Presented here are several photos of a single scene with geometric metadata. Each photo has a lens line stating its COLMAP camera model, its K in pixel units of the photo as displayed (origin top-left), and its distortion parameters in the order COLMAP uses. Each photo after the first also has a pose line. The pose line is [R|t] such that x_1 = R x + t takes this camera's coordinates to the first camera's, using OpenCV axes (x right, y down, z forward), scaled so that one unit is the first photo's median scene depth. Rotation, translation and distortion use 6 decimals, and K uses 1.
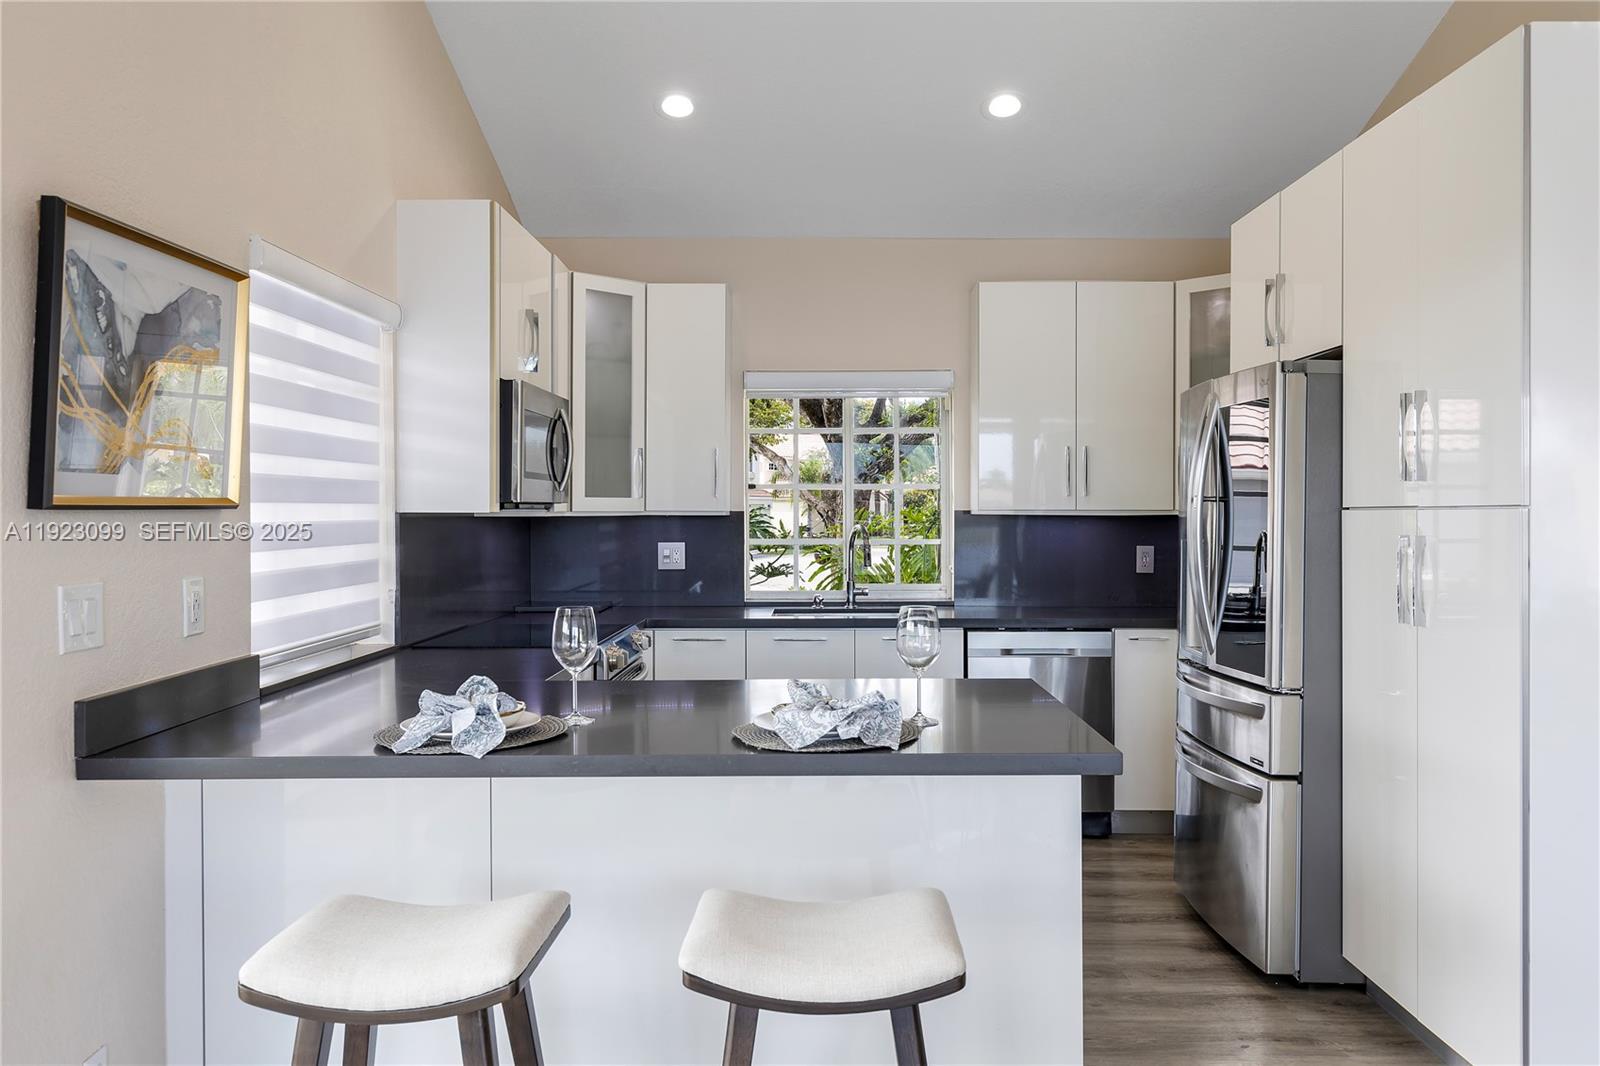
lens RADIAL K [[1199.4, 0, 800.9], [0, 1199.4, 524.7], [0, 0, 1]] dist [0.003355, 0.000761]
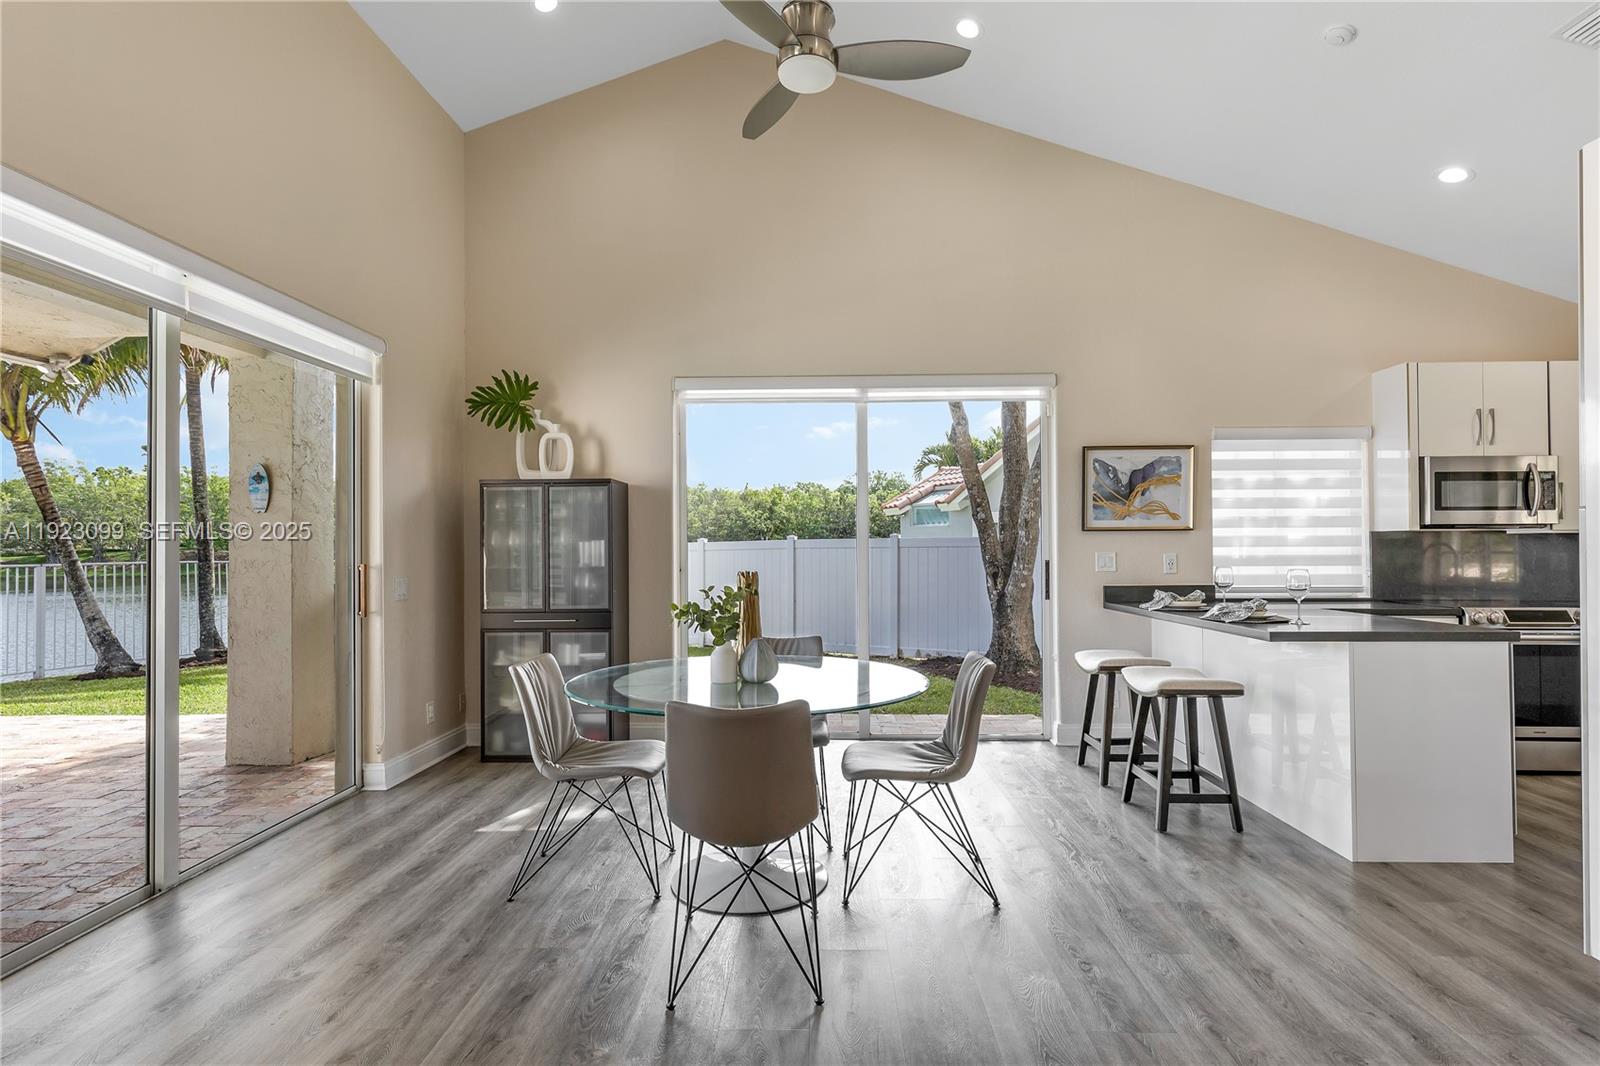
lens RADIAL K [[828.2, 0, 799.7], [0, 828.2, 533.9], [0, 0, 1]] dist [0.000140, 0.000012]
pose [[-0.016804, -0.006812, -0.999836, 1.043168], [-0.006710, 0.999955, -0.006700, 0.010329], [0.999836, 0.006596, -0.016849, 0.088574]]
